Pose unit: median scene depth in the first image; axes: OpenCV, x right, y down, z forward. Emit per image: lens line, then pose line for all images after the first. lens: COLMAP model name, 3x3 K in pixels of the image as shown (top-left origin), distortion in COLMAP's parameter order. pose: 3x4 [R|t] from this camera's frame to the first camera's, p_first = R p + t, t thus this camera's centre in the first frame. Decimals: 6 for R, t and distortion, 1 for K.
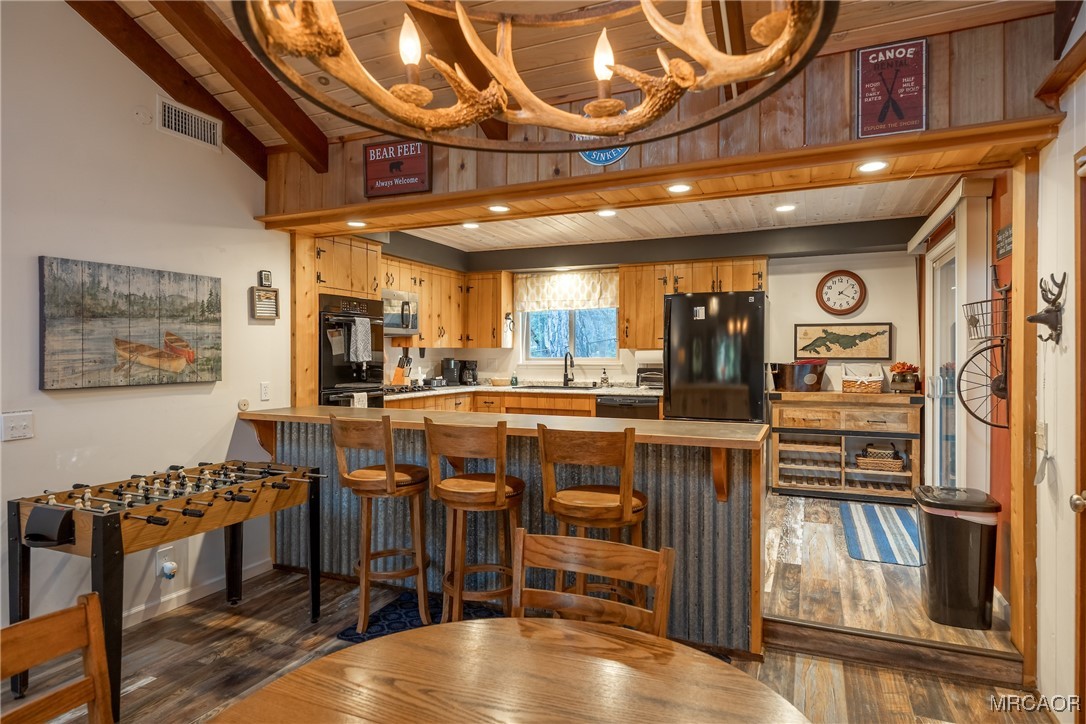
lens RADIAL K [[625.3, 0, 531.7], [0, 625.3, 357.7], [0, 0, 1]] dist [0.000922, -0.000537]
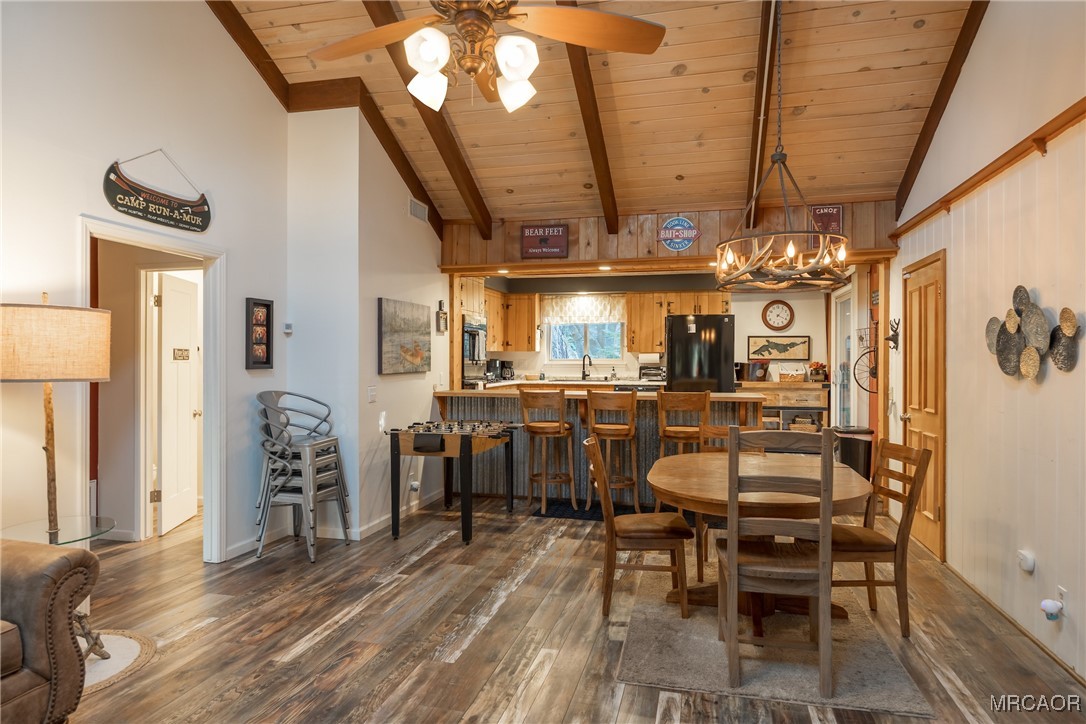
lens RADIAL K [[663.4, 0, 531.9], [0, 663.4, 364.1], [0, 0, 1]] dist [-0.006105, 0.000586]
pose [[0.986435, 0.000790, 0.164150, -0.367584], [-0.001158, 0.999997, 0.002147, 0.010446], [-0.164148, -0.002308, 0.986433, -0.494576]]
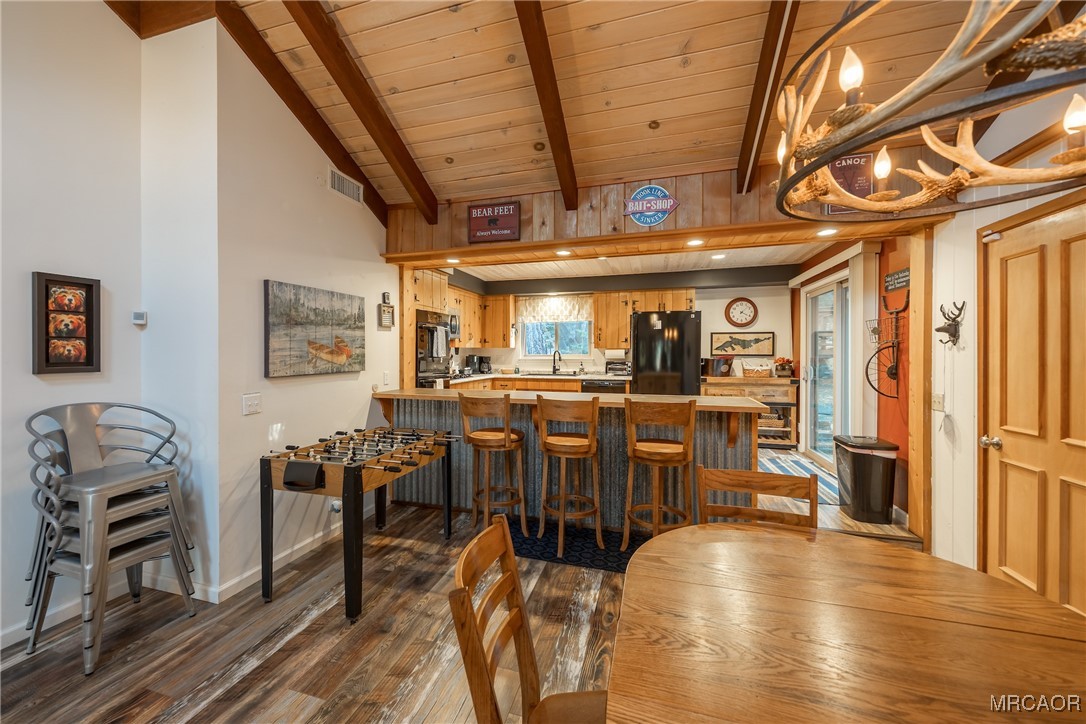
lens RADIAL K [[433.3, 0, 512.0], [0, 433.3, 355.6], [0, 0, 1]] dist [0.001890, 0.000288]
pose [[0.994450, -0.000094, 0.105208, -0.191619], [-0.000037, 0.999999, 0.001237, 0.001508], [-0.105209, -0.001234, 0.994449, -0.000824]]
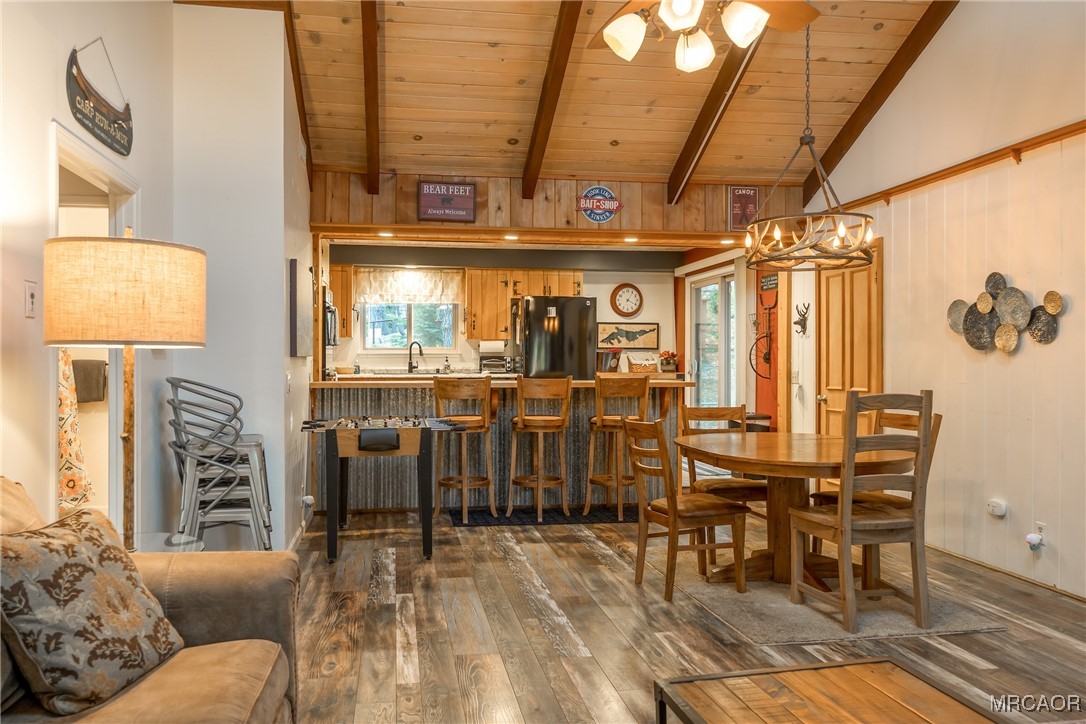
lens RADIAL K [[853.7, 0, 521.6], [0, 853.7, 365.1], [0, 0, 1]] dist [-0.005230, 0.004997]
pose [[0.837799, -0.001850, 0.545976, -0.760933], [0.001359, 0.999998, 0.001303, 0.037380], [-0.545978, -0.000350, 0.837800, -0.458160]]
